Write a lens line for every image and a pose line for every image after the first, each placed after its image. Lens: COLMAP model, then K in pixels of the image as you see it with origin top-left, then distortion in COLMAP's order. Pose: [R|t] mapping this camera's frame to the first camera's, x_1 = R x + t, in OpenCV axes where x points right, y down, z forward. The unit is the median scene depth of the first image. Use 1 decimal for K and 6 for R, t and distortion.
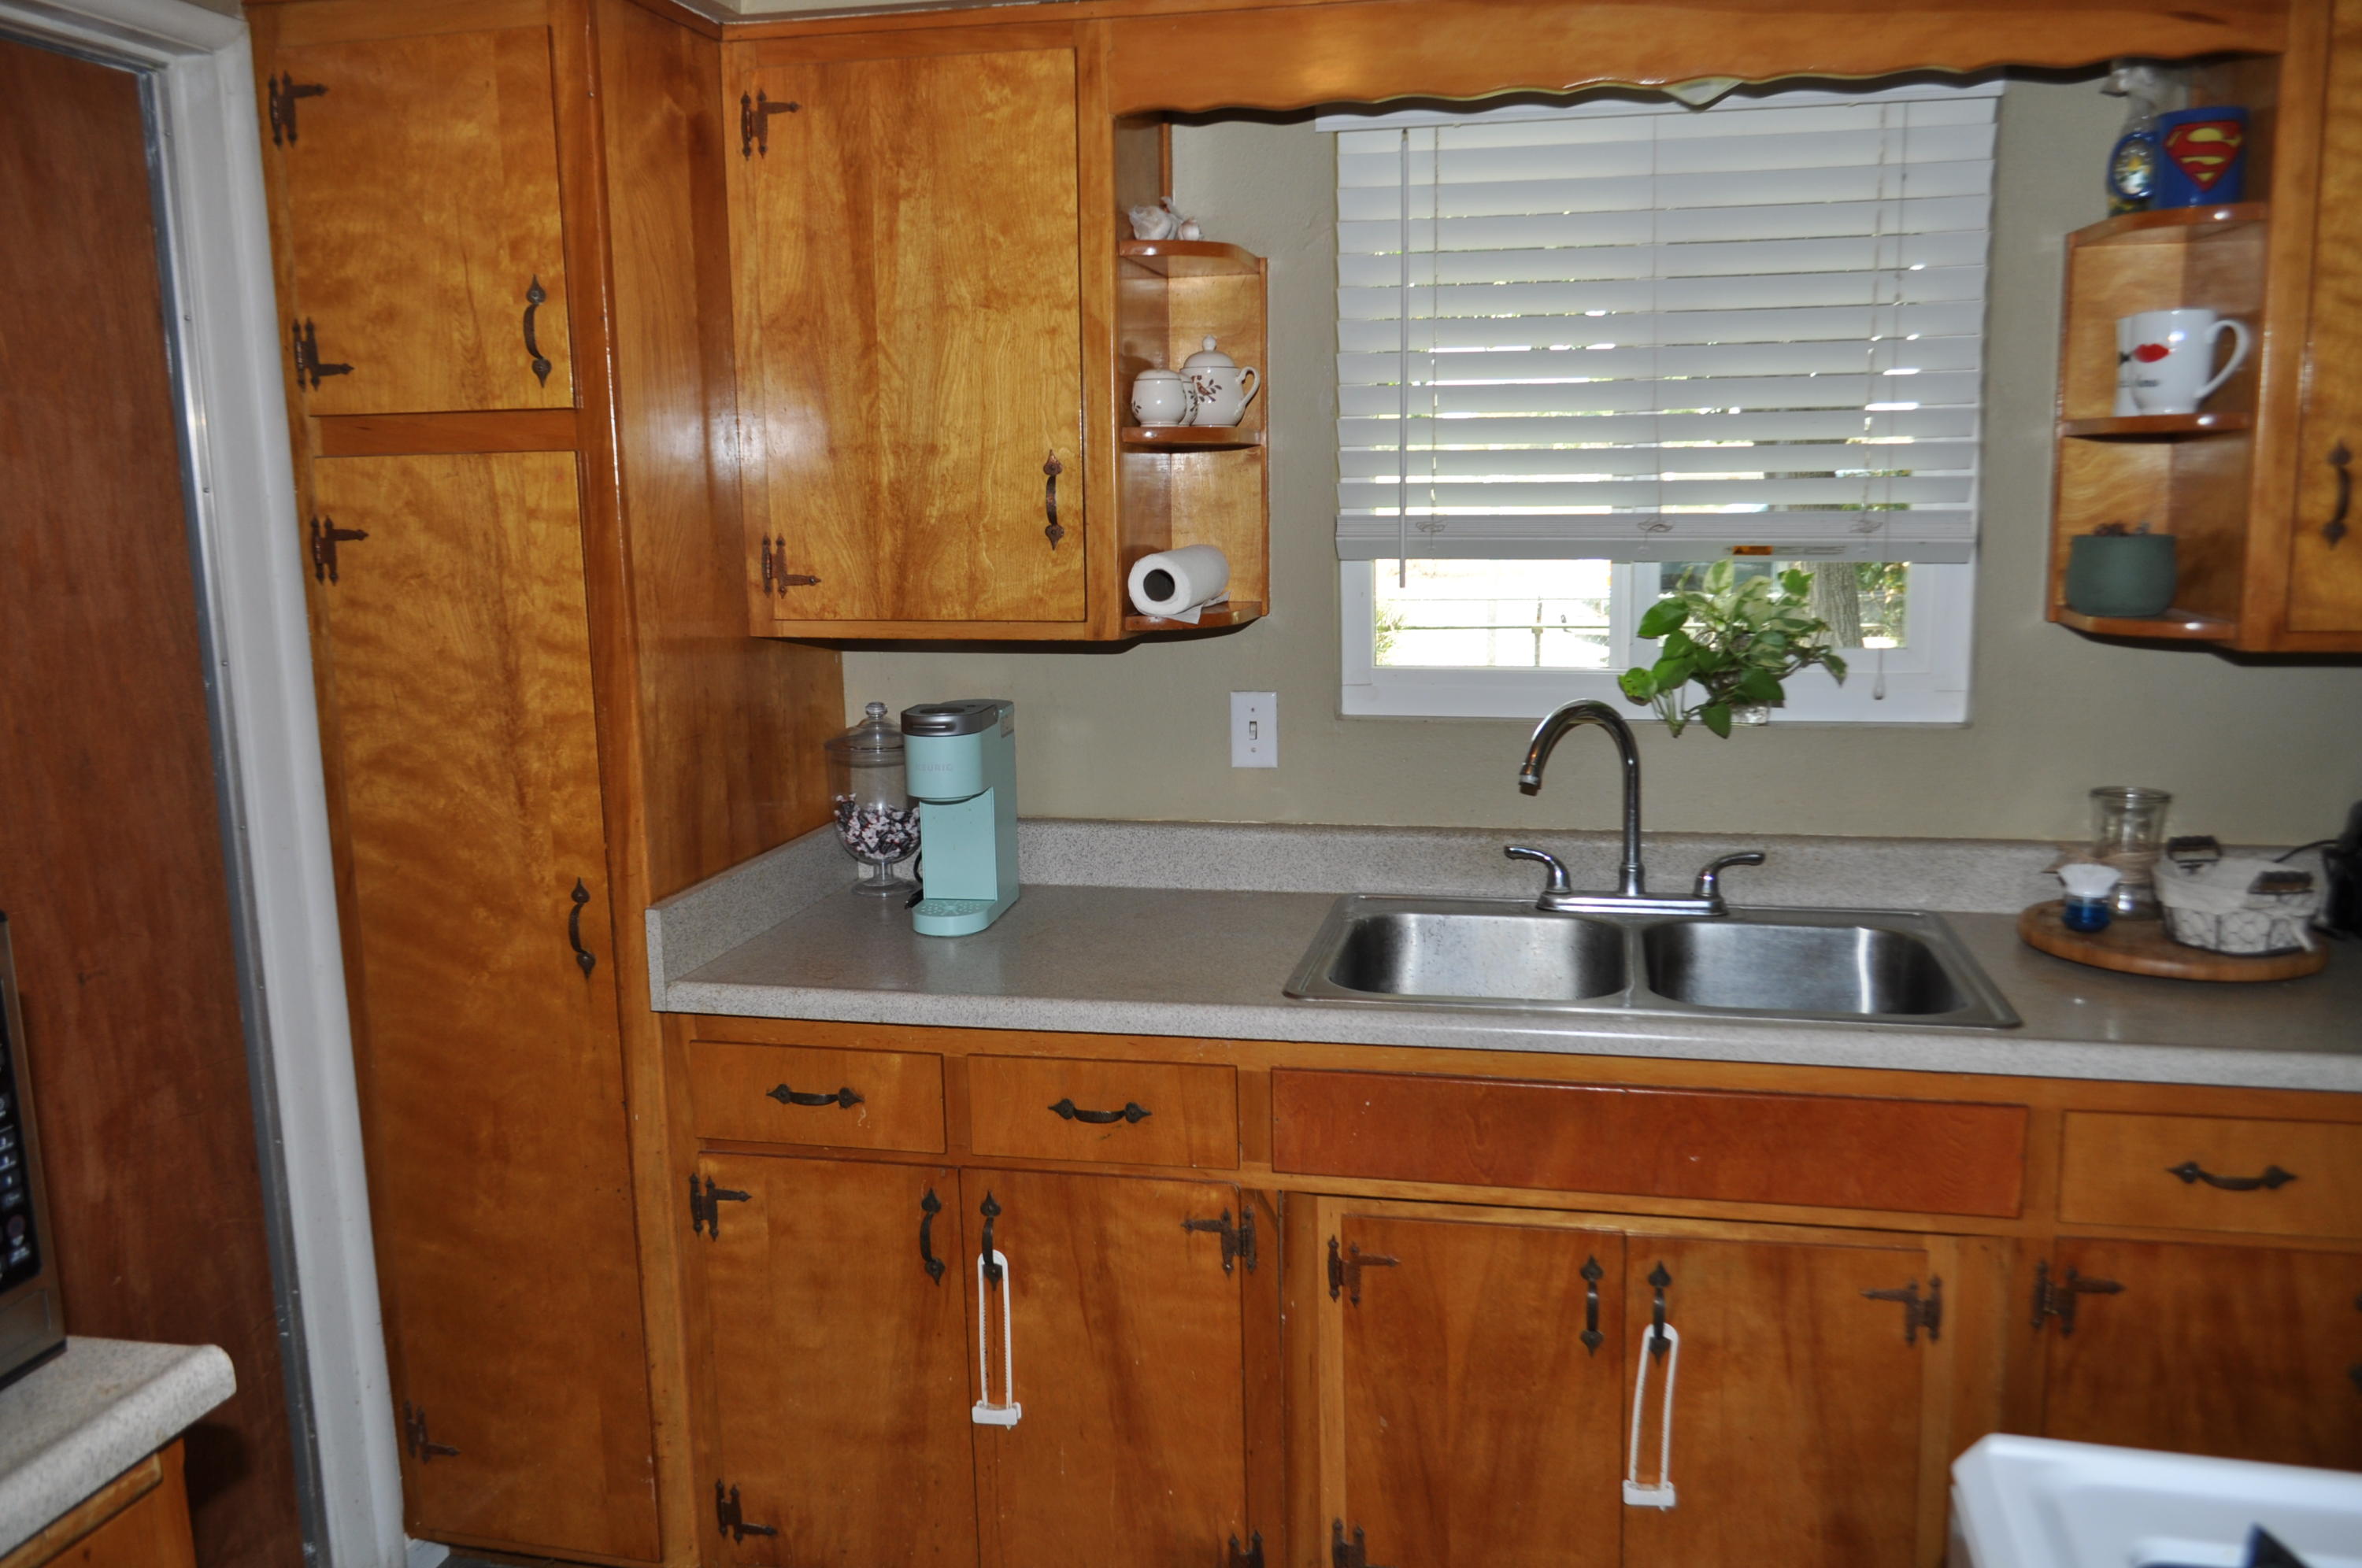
lens RADIAL K [[1821.9, 0, 1188.1], [0, 1821.9, 789.9], [0, 0, 1]] dist [-0.005584, -0.005253]
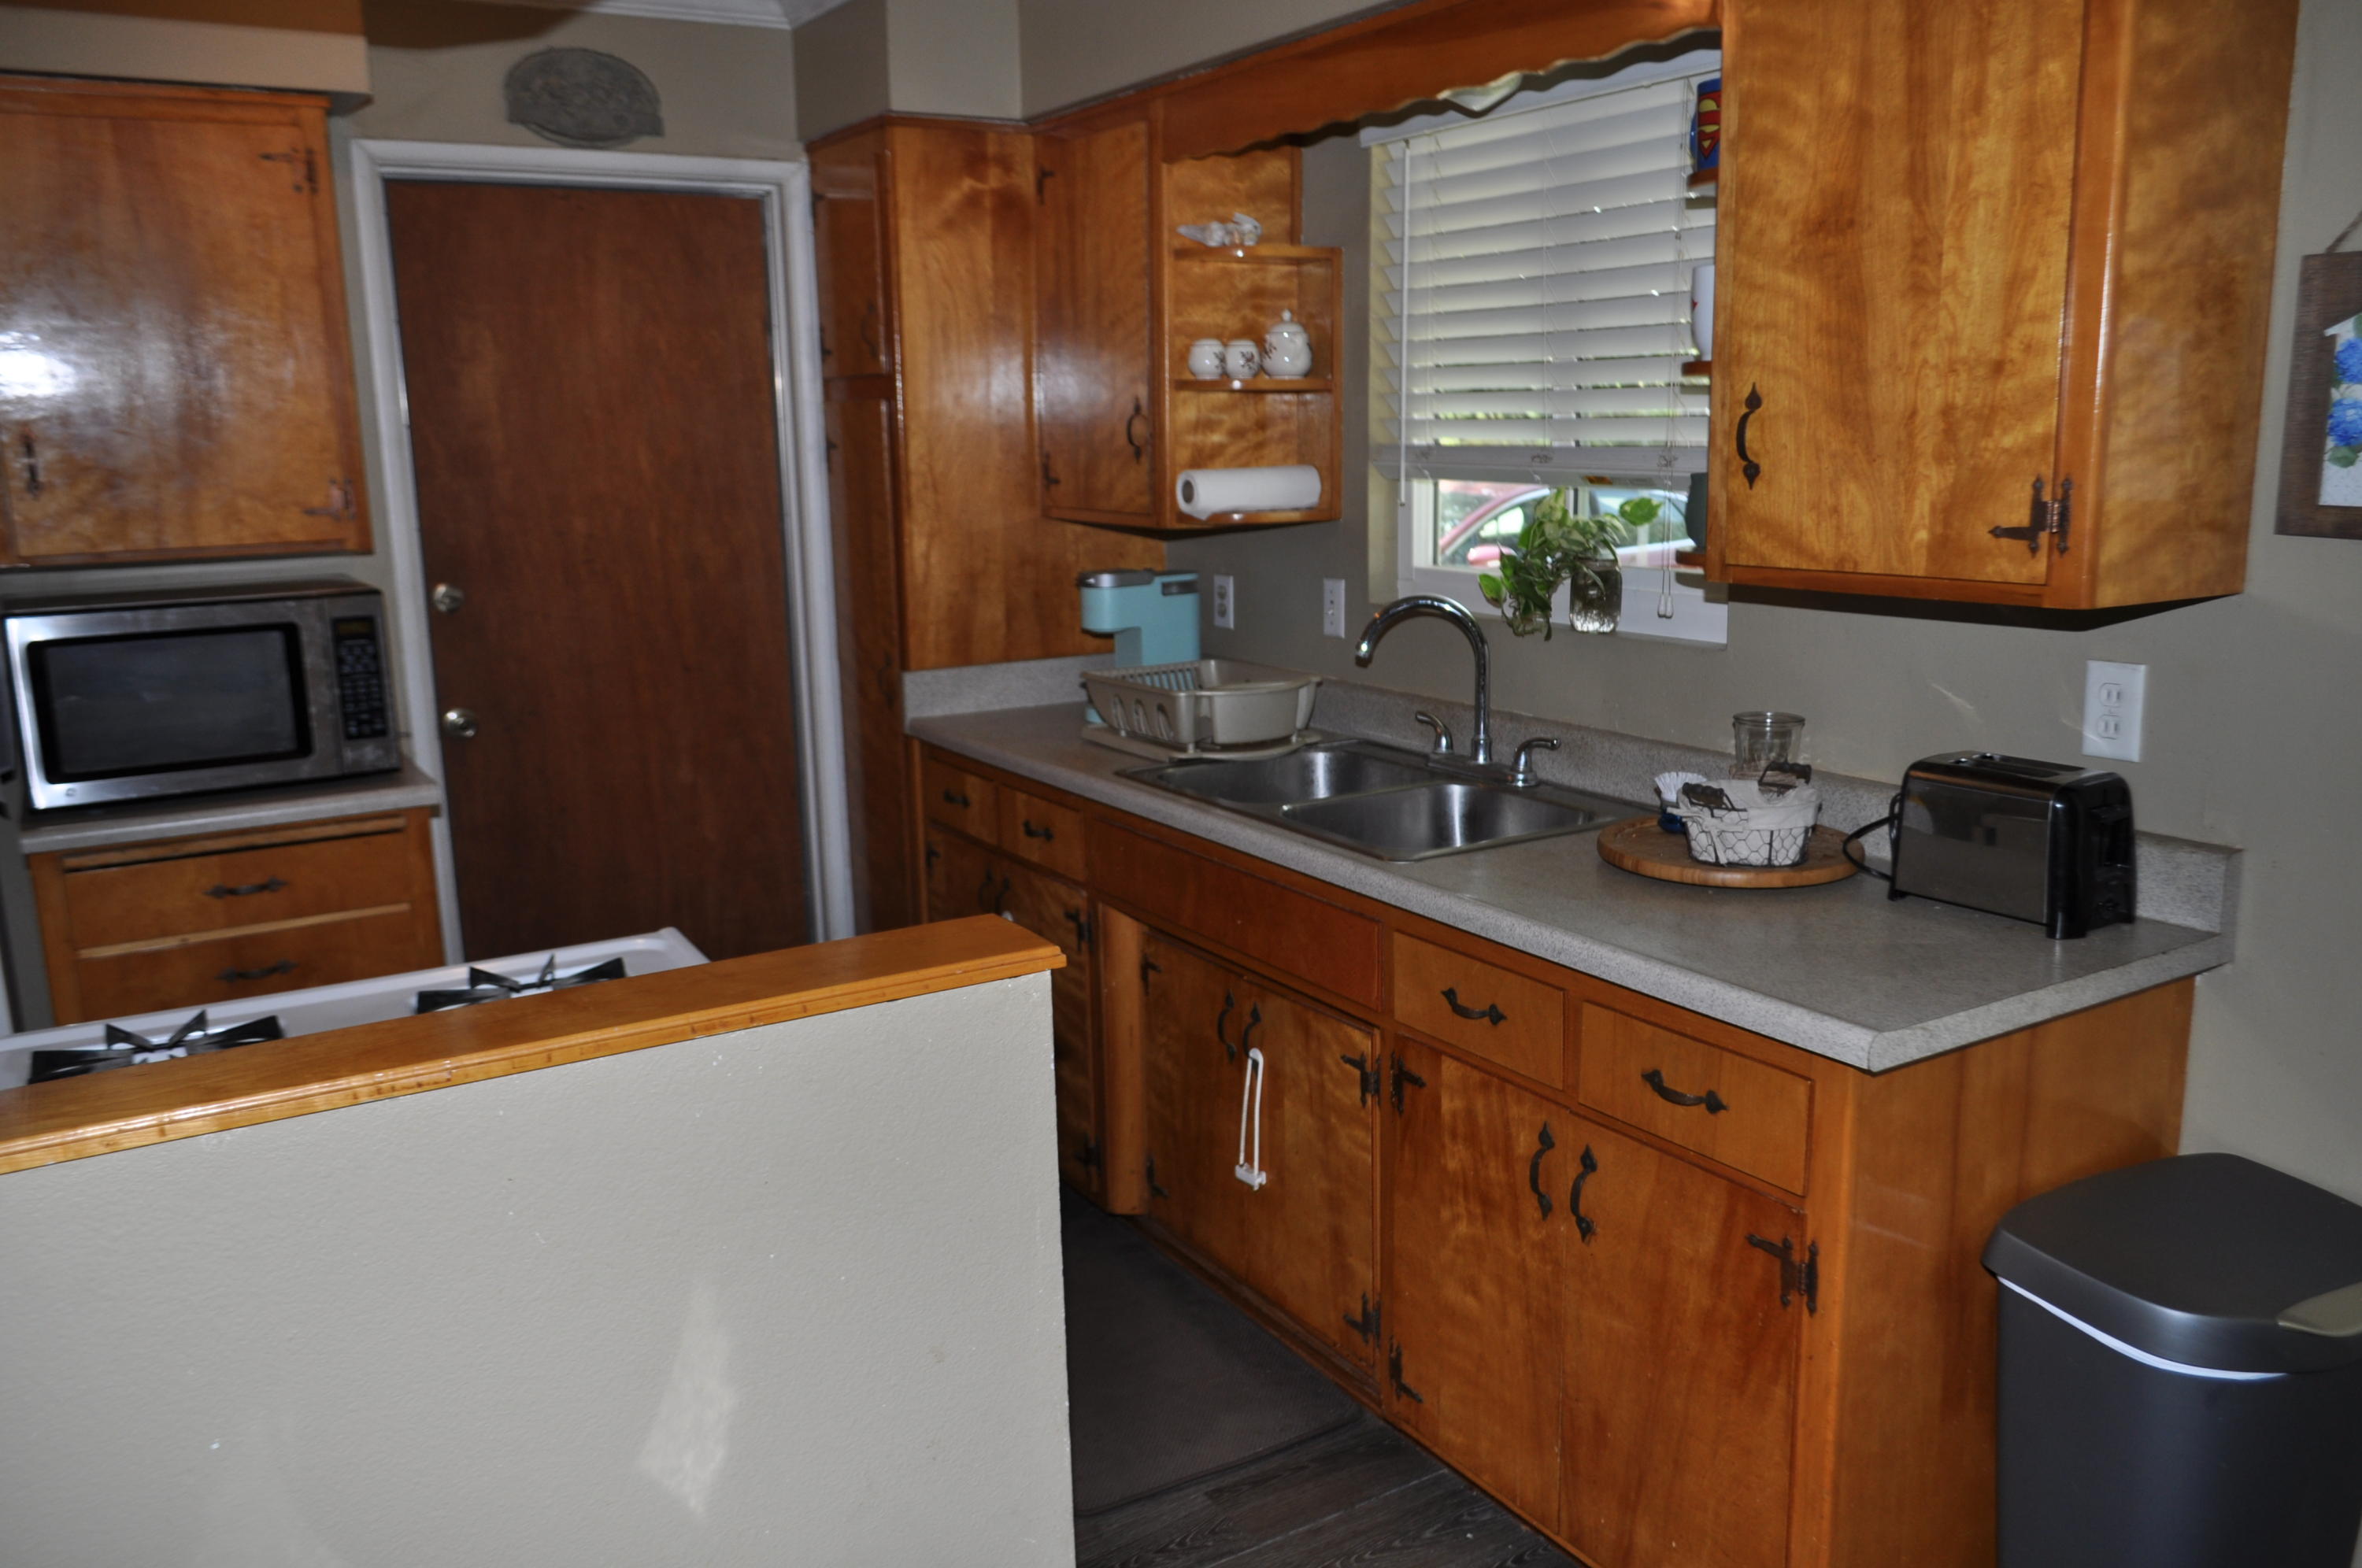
lens RADIAL K [[1821.9, 0, 1182.0], [0, 1821.9, 778.7], [0, 0, 1]] dist [-0.005584, -0.005253]
pose [[0.687182, 0.144879, -0.711893, 1.048556], [-0.113376, 0.989294, 0.091893, -0.020642], [0.717584, 0.017564, 0.696250, 0.010850]]
